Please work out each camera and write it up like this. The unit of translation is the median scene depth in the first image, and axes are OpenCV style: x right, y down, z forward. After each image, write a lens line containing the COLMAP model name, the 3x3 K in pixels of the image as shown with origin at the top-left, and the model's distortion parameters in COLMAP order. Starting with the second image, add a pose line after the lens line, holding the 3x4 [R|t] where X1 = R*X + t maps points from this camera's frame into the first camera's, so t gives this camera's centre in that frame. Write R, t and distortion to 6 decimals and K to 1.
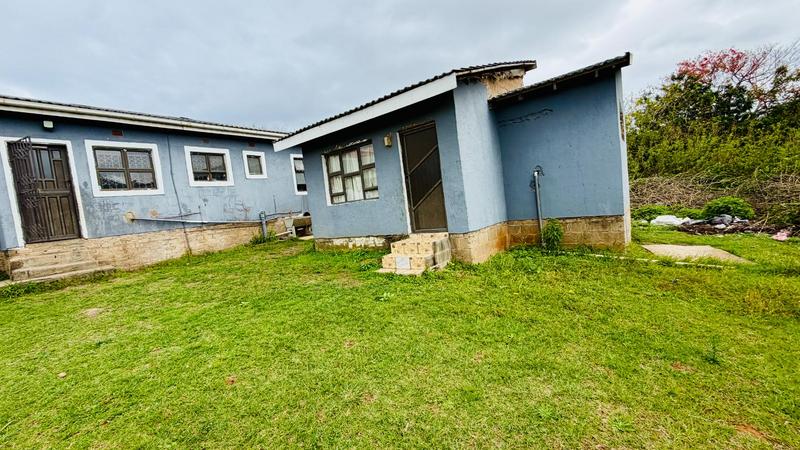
lens RADIAL K [[319.0, 0, 400.0], [0, 319.0, 225.9], [0, 0, 1]] dist [-0.000604, -0.000028]
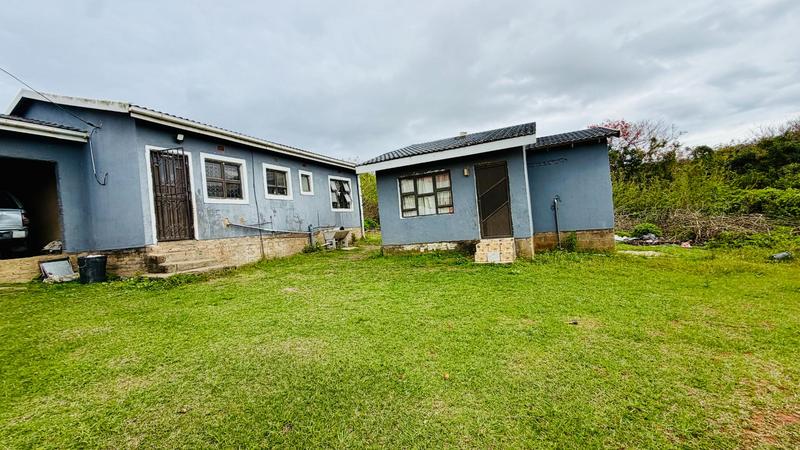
lens RADIAL K [[319.0, 0, 398.2], [0, 319.0, 225.3], [0, 0, 1]] dist [-0.000604, -0.000028]
pose [[0.974017, 0.029565, 0.224535, -0.554065], [-0.009827, 0.996026, -0.088517, 0.079574], [-0.226260, 0.084011, 0.970437, -0.230466]]
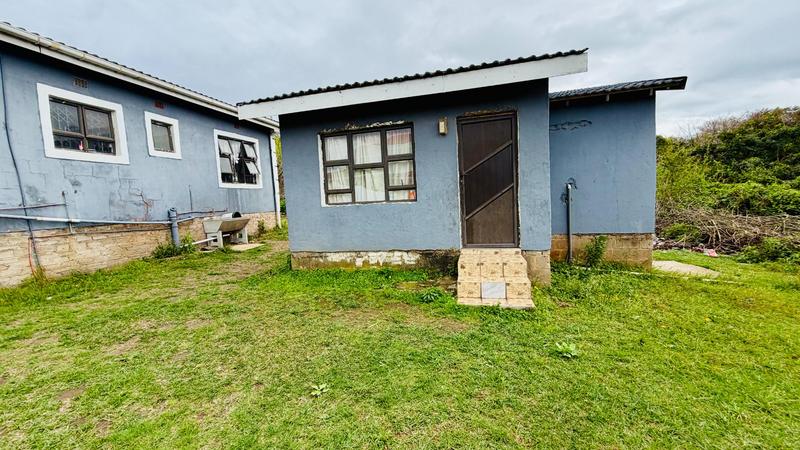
lens RADIAL K [[319.0, 0, 398.4], [0, 319.0, 224.9], [0, 0, 1]] dist [-0.000604, -0.000028]
pose [[0.919681, 0.036806, 0.390938, -0.372470], [-0.028730, 0.999236, -0.026487, -0.008252], [-0.391614, 0.013128, 0.920036, 0.299535]]
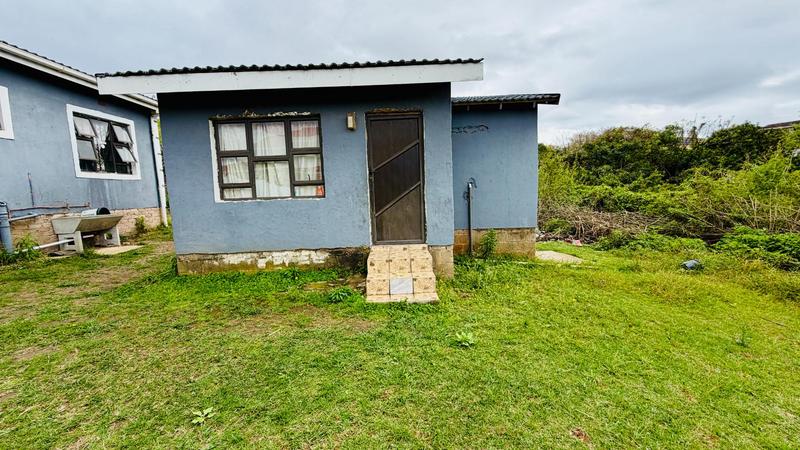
lens RADIAL K [[319.0, 0, 398.7], [0, 319.0, 224.8], [0, 0, 1]] dist [-0.000604, -0.000028]
pose [[0.786569, 0.022686, 0.617086, -0.354503], [-0.013952, 0.999723, -0.018970, -0.011973], [-0.617345, 0.006312, 0.786667, 0.303818]]
